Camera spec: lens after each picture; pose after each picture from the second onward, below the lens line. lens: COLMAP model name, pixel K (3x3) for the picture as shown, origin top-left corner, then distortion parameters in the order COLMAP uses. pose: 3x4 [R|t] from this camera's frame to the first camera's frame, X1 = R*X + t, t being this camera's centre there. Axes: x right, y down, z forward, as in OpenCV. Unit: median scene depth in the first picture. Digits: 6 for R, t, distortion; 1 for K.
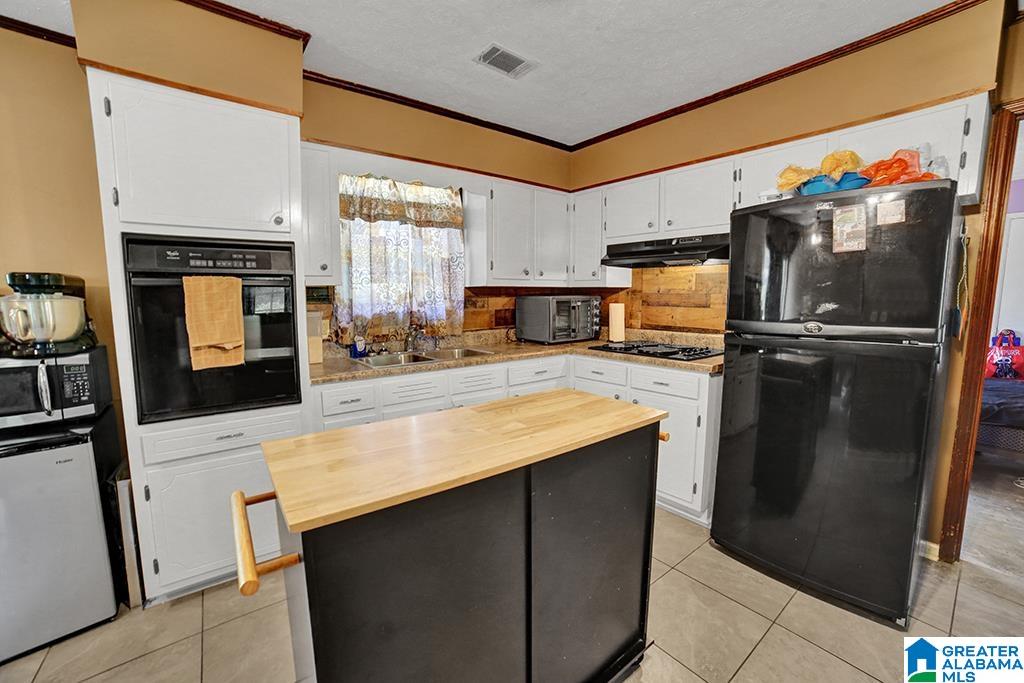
lens RADIAL K [[423.8, 0, 512.0], [0, 423.8, 341.5], [0, 0, 1]] dist [-0.000760, 0.000186]
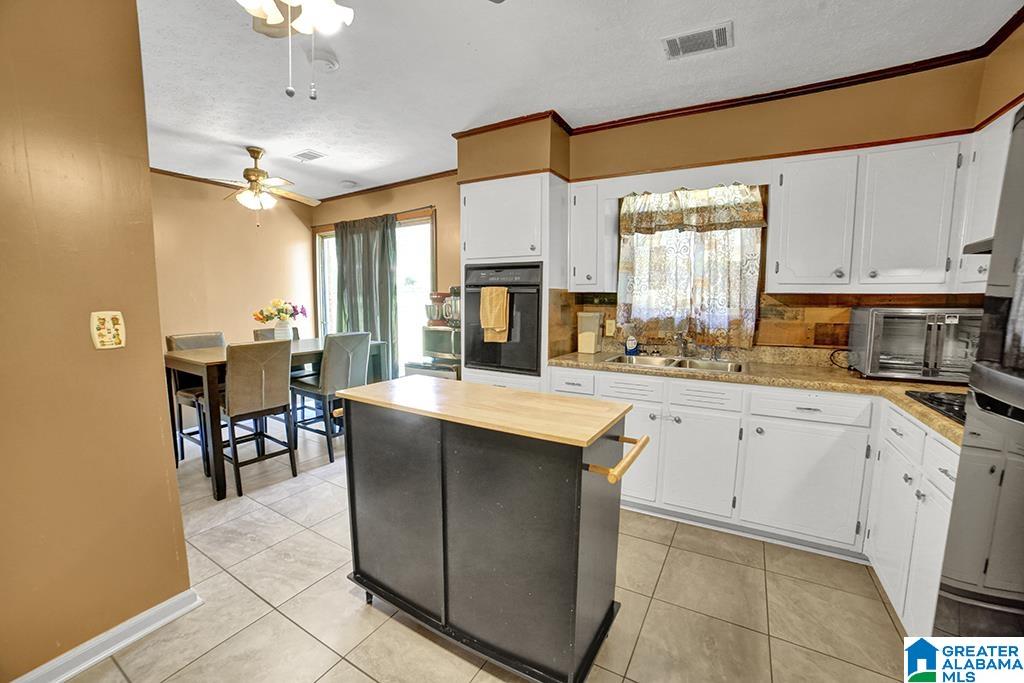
lens RADIAL K [[423.8, 0, 512.0], [0, 423.8, 341.5], [0, 0, 1]] dist [-0.000760, 0.000186]
pose [[0.443859, 0.109637, -0.889364, 0.493426], [-0.115696, 0.991192, 0.064449, -0.034023], [0.888597, 0.074290, 0.452634, 0.198179]]
